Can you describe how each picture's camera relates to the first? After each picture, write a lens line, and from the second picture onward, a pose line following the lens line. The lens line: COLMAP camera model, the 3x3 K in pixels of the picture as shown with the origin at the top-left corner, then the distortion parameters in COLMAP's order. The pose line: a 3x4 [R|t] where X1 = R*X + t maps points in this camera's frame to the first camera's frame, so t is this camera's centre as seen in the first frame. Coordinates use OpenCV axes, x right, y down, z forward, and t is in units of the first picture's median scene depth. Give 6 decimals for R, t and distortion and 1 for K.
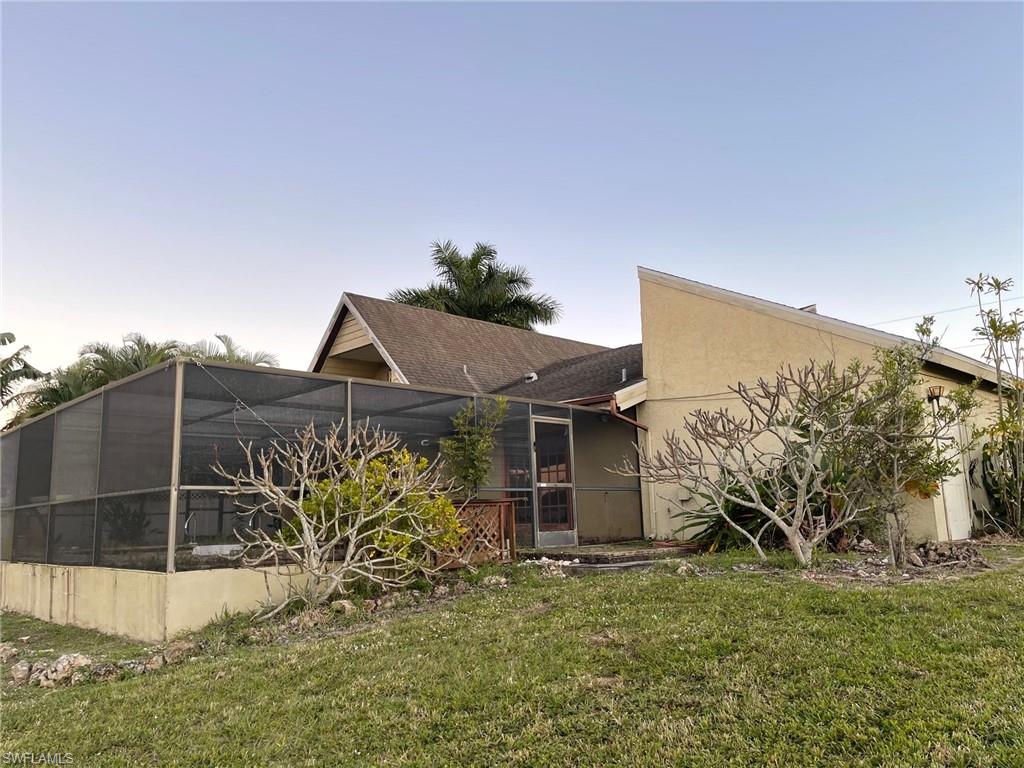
lens RADIAL K [[756.6, 0, 512.0], [0, 756.6, 384.0], [0, 0, 1]] dist [0.131934, -0.175386]
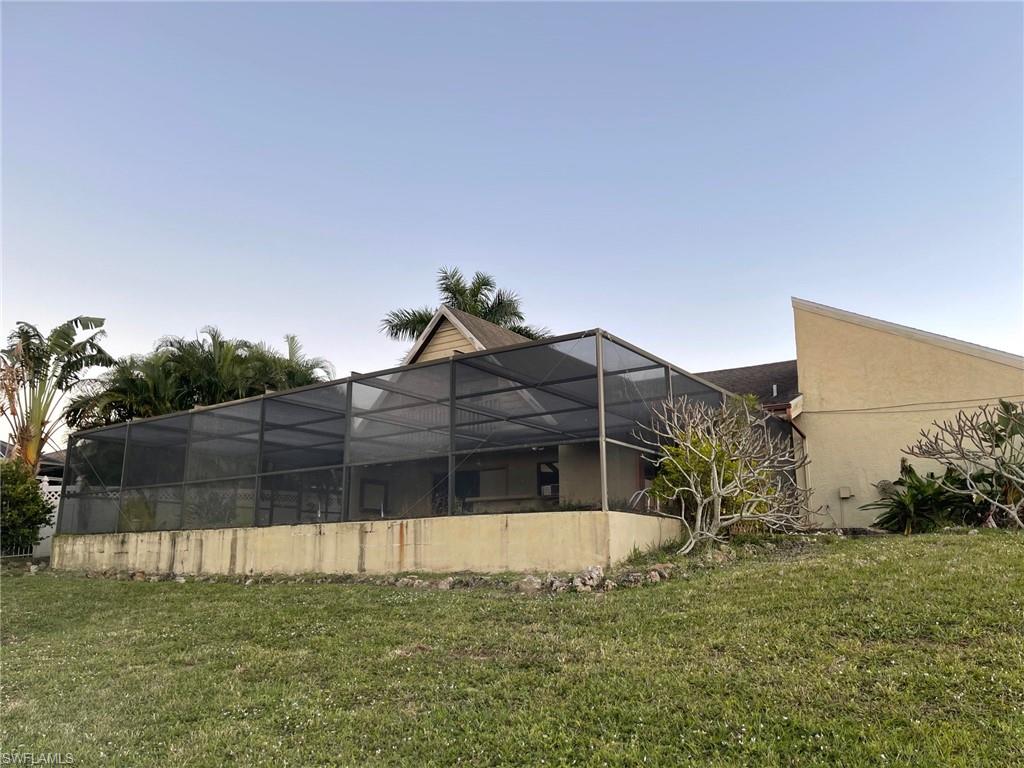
lens RADIAL K [[756.6, 0, 512.0], [0, 756.6, 384.0], [0, 0, 1]] dist [0.131934, -0.175386]
pose [[0.981651, 0.068172, 0.178085, -0.459751], [-0.057570, 0.996285, -0.064043, 0.077891], [-0.181790, 0.052615, 0.981929, -0.064612]]
